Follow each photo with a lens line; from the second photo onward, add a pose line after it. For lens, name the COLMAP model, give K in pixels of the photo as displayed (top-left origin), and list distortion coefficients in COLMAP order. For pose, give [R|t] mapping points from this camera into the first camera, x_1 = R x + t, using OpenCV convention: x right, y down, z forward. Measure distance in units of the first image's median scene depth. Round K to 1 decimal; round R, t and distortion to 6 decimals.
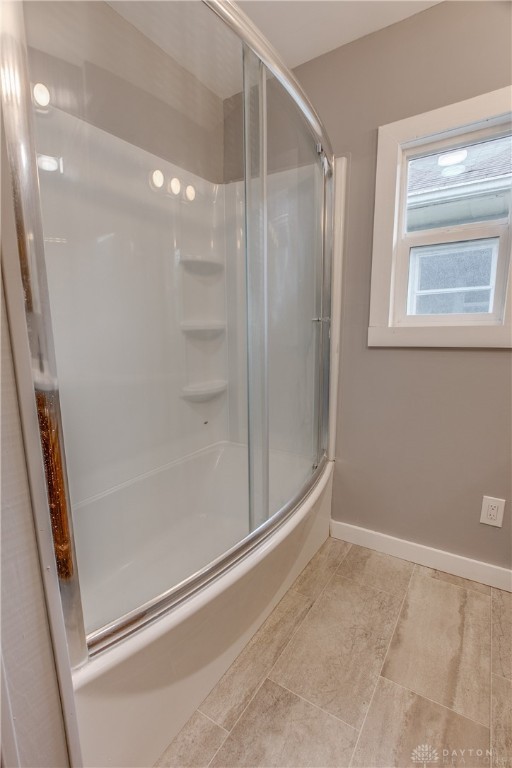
lens RADIAL K [[355.5, 0, 256.6], [0, 355.5, 392.4], [0, 0, 1]] dist [-0.018145, 0.001210]
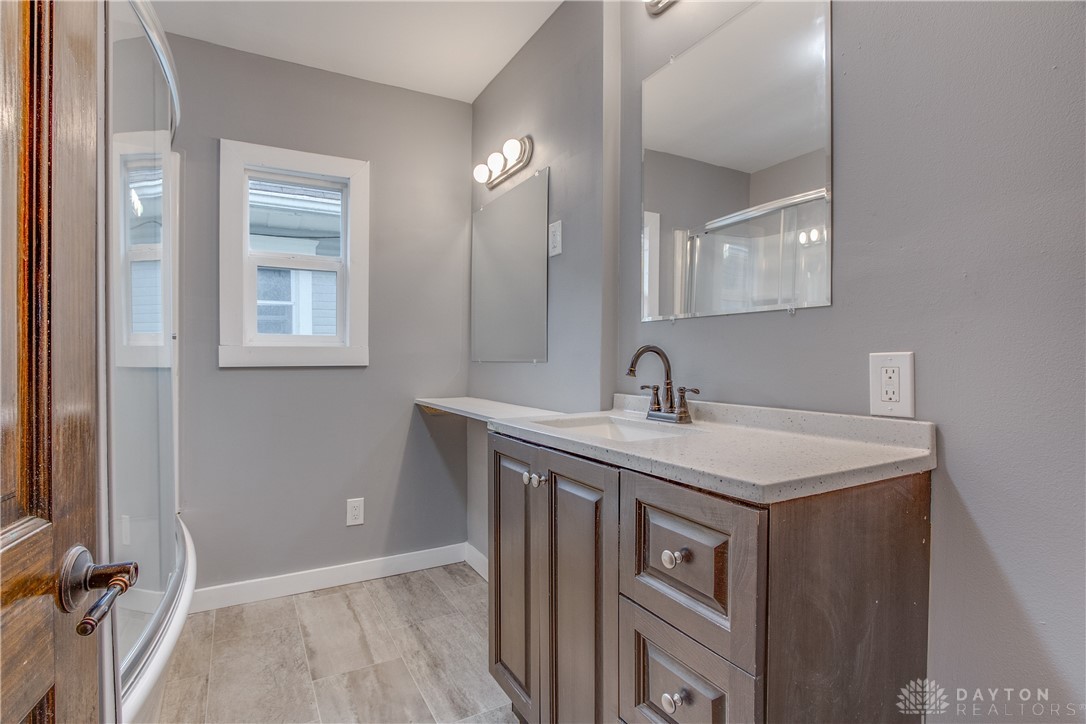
lens RADIAL K [[526.0, 0, 542.2], [0, 526.0, 360.4], [0, 0, 1]] dist [-0.019782, 0.000215]
pose [[0.433573, -0.003962, 0.901110, -0.618023], [0.133950, 0.989164, -0.060101, 0.048949], [-0.891107, 0.146762, 0.429406, -0.336212]]
